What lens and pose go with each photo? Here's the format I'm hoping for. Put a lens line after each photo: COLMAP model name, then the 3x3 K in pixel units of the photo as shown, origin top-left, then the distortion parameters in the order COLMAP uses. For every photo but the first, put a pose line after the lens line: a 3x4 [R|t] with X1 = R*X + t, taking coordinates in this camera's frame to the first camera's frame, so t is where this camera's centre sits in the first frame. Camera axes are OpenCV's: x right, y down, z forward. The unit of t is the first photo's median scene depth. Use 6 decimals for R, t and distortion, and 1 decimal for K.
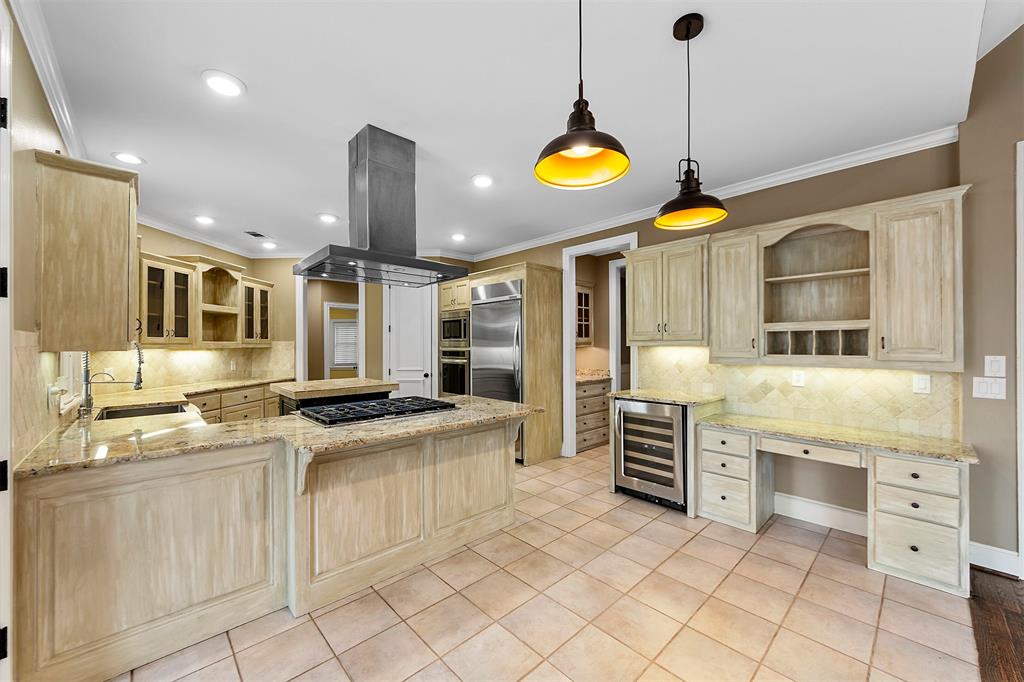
lens RADIAL K [[389.4, 0, 512.0], [0, 389.4, 341.0], [0, 0, 1]] dist [0.000367, 0.000035]
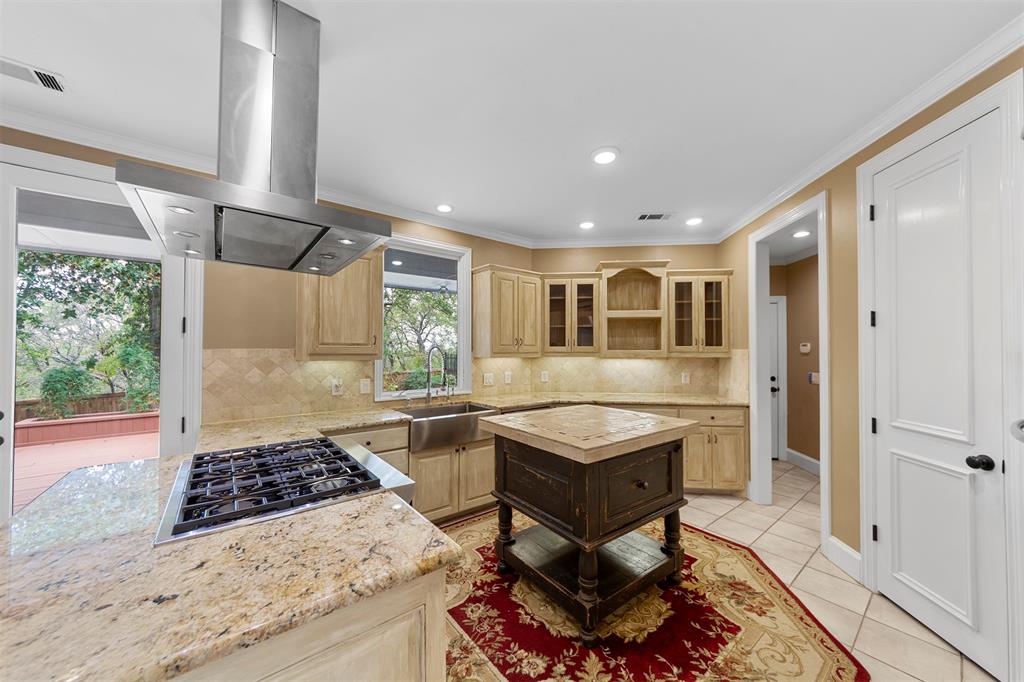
lens RADIAL K [[364.2, 0, 513.1], [0, 364.2, 344.6], [0, 0, 1]] dist [-0.000985, 0.000029]
pose [[-0.072858, -0.009772, -0.997294, 0.113574], [0.005578, 0.999932, -0.010205, -0.004140], [0.997327, -0.006306, -0.072799, 0.782178]]
